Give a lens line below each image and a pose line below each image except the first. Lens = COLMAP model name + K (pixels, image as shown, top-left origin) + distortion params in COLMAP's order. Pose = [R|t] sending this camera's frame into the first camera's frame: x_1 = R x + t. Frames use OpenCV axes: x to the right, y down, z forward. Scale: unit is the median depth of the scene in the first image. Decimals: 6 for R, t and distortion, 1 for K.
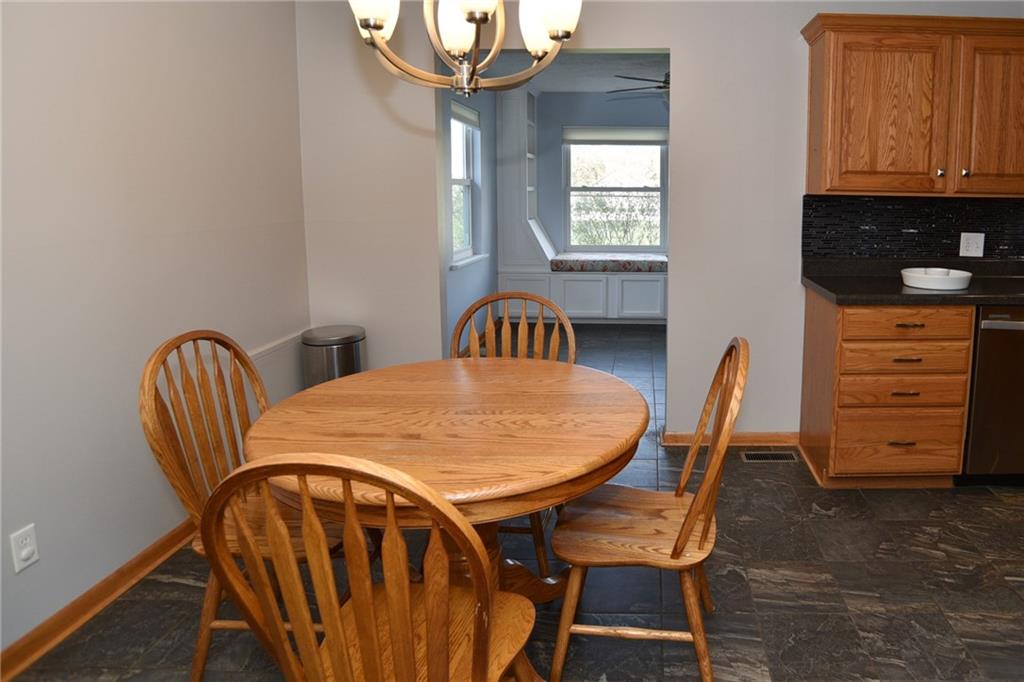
lens RADIAL K [[661.0, 0, 634.0], [0, 661.0, 270.2], [0, 0, 1]] dist [-0.092999, 0.045597]
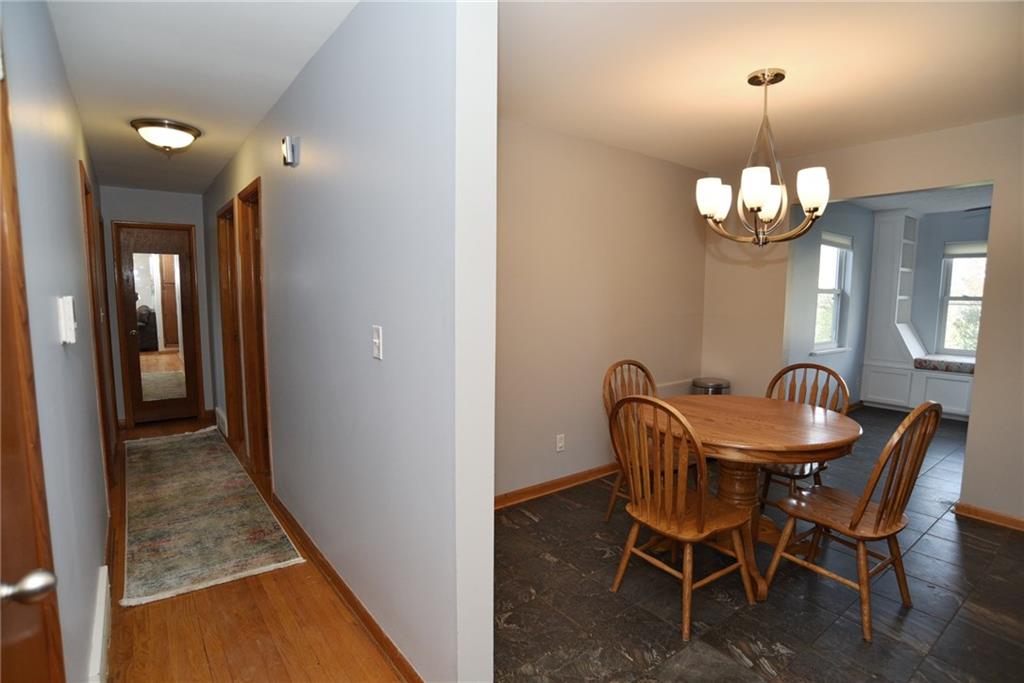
lens RADIAL K [[525.4, 0, 511.3], [0, 525.4, 349.3], [0, 0, 1]] dist [-0.101608, 0.051181]
pose [[0.621217, 0.086958, -0.778799, 0.218516], [-0.101143, 0.994409, 0.030354, 0.024426], [0.777084, 0.059914, 0.626539, -0.207781]]
